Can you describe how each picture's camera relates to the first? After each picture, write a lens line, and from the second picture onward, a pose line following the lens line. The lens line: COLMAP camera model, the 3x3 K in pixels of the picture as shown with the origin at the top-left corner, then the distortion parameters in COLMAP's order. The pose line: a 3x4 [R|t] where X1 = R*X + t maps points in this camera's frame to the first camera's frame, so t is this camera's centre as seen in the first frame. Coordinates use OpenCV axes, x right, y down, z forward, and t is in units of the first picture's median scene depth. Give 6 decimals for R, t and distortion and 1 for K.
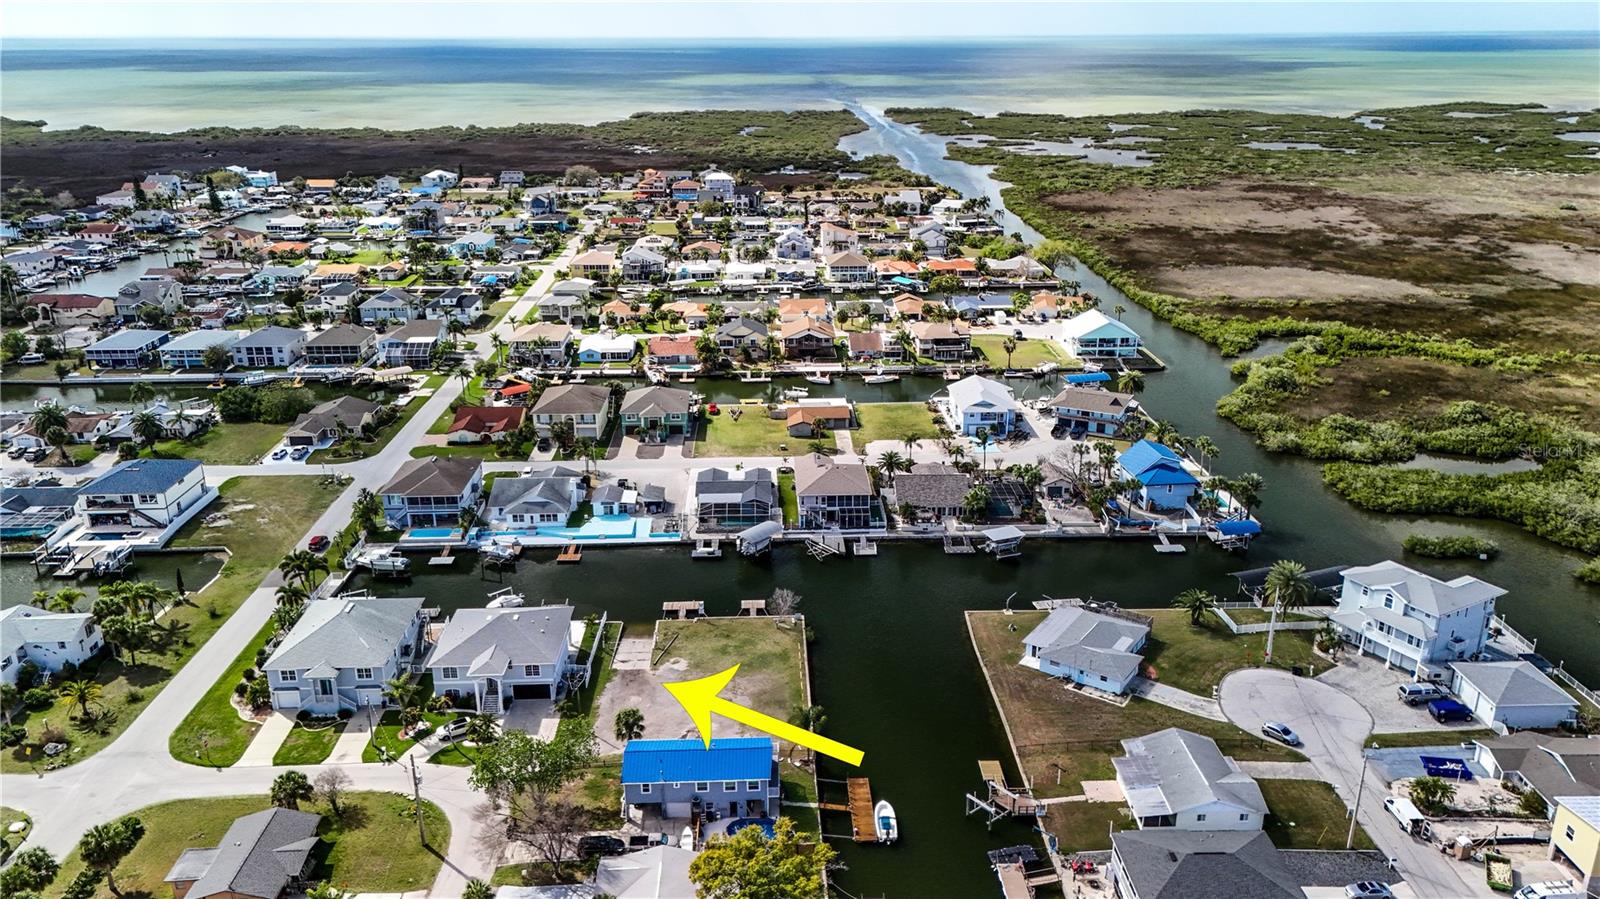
lens RADIAL K [[1178.6, 0, 790.6], [0, 1178.6, 446.9], [0, 0, 1]] dist [0.079300, -0.071168]
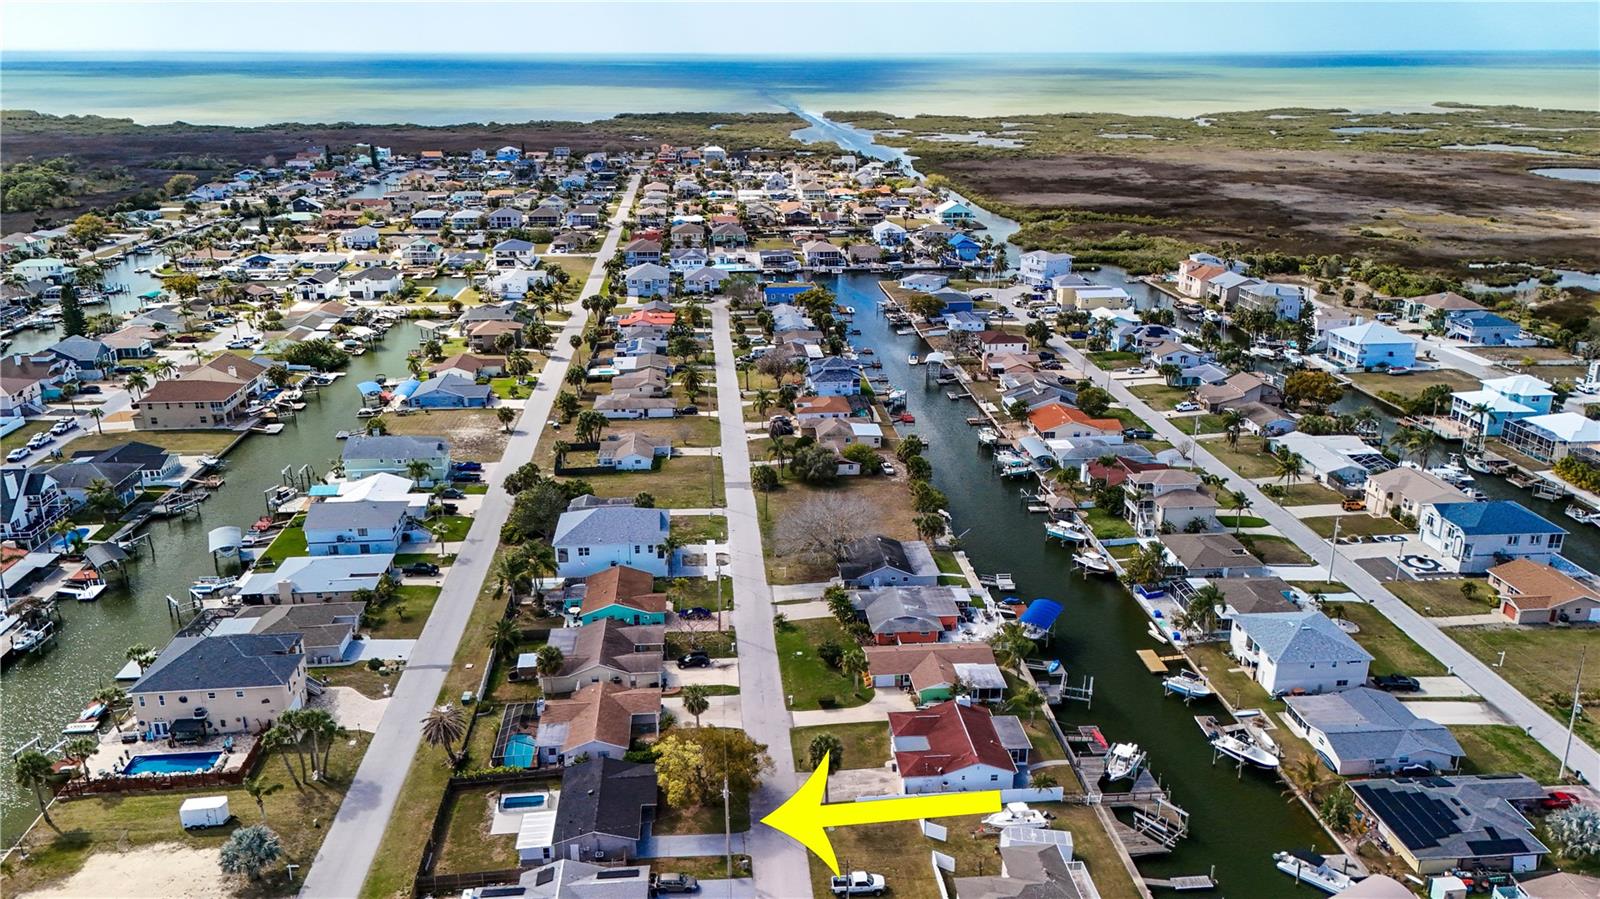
lens RADIAL K [[1171.6, 0, 809.0], [0, 1171.6, 448.2], [0, 0, 1]] dist [0.080378, -0.083181]
pose [[0.997499, -0.019311, 0.067992, -0.102349], [0.019945, 0.999764, -0.008661, 0.298089], [-0.067809, 0.009995, 0.997648, -0.852323]]
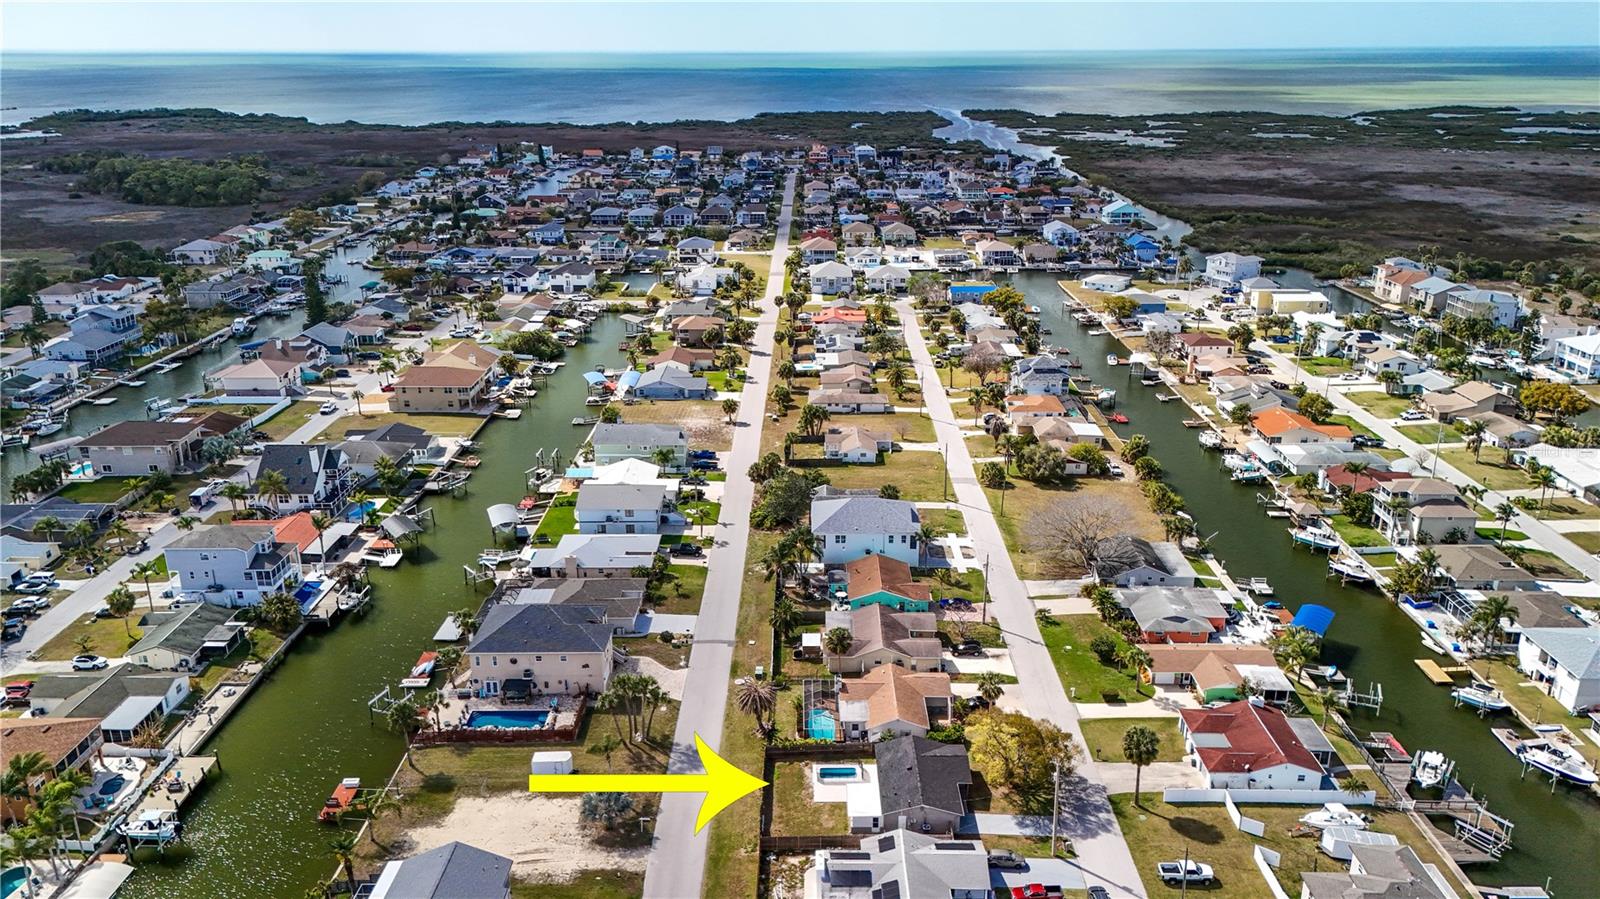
lens RADIAL K [[1171.6, 0, 809.0], [0, 1171.6, 448.2], [0, 0, 1]] dist [0.080378, -0.083181]
pose [[0.999639, 0.008984, -0.025337, -0.181065], [-0.009178, 0.999930, -0.007529, 0.299850], [0.025268, 0.007759, 0.999651, -0.867856]]
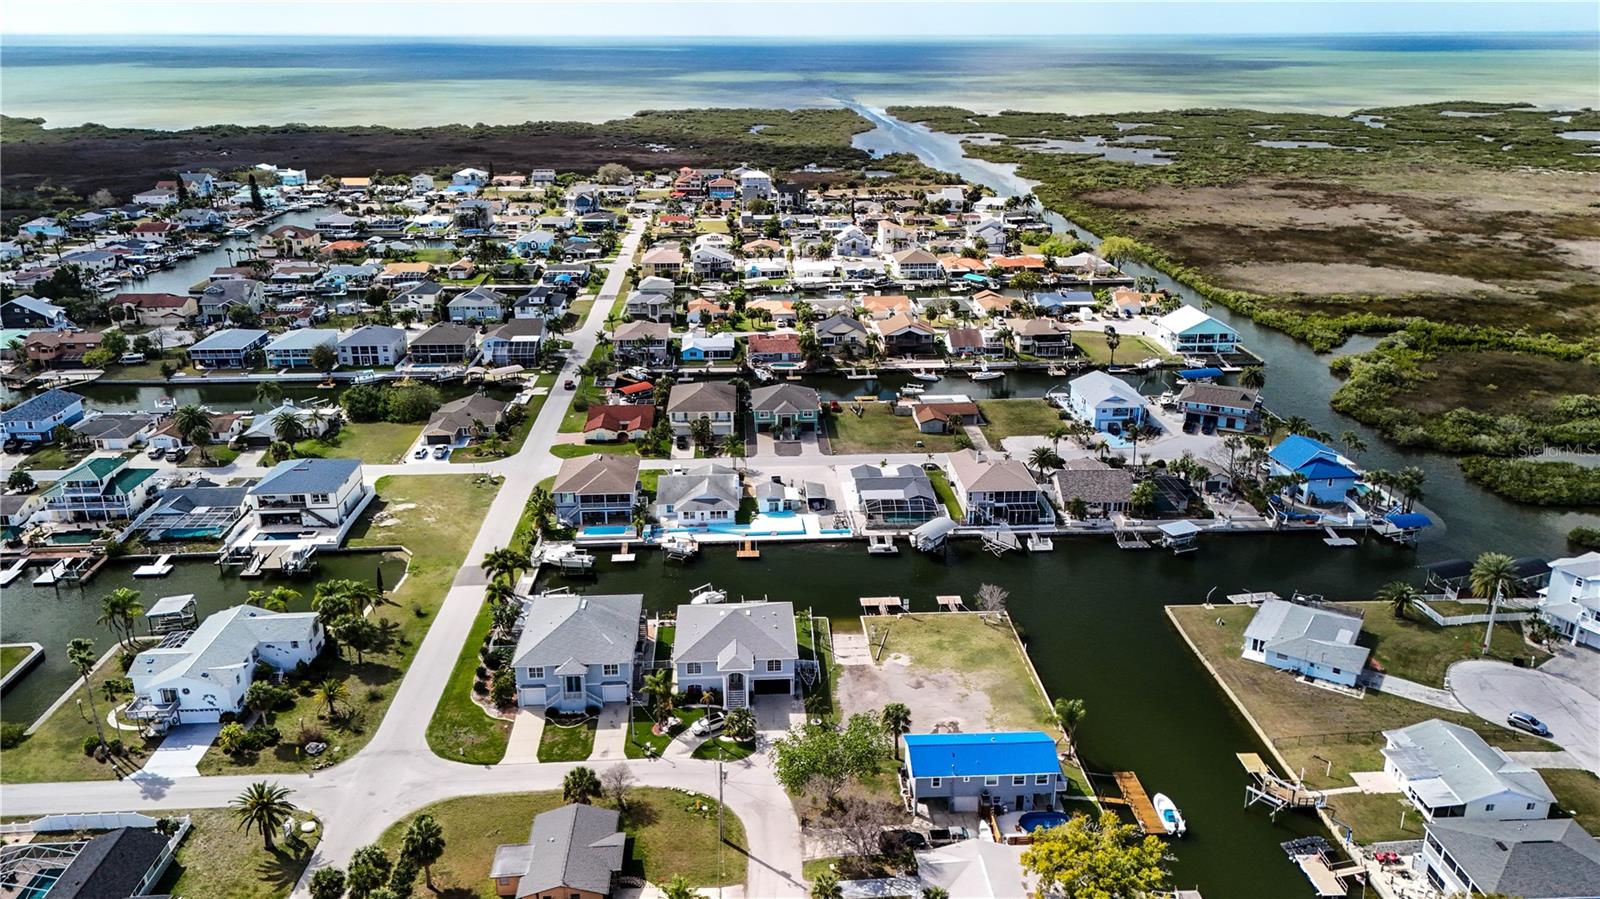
lens RADIAL K [[1178.6, 0, 790.6], [0, 1178.6, 446.9], [0, 0, 1]] dist [0.079300, -0.071168]
pose [[0.999719, -0.005220, 0.023128, -0.112515], [0.005195, 0.999986, 0.001135, 0.001008], [-0.023133, -0.001014, 0.999732, 0.000304]]
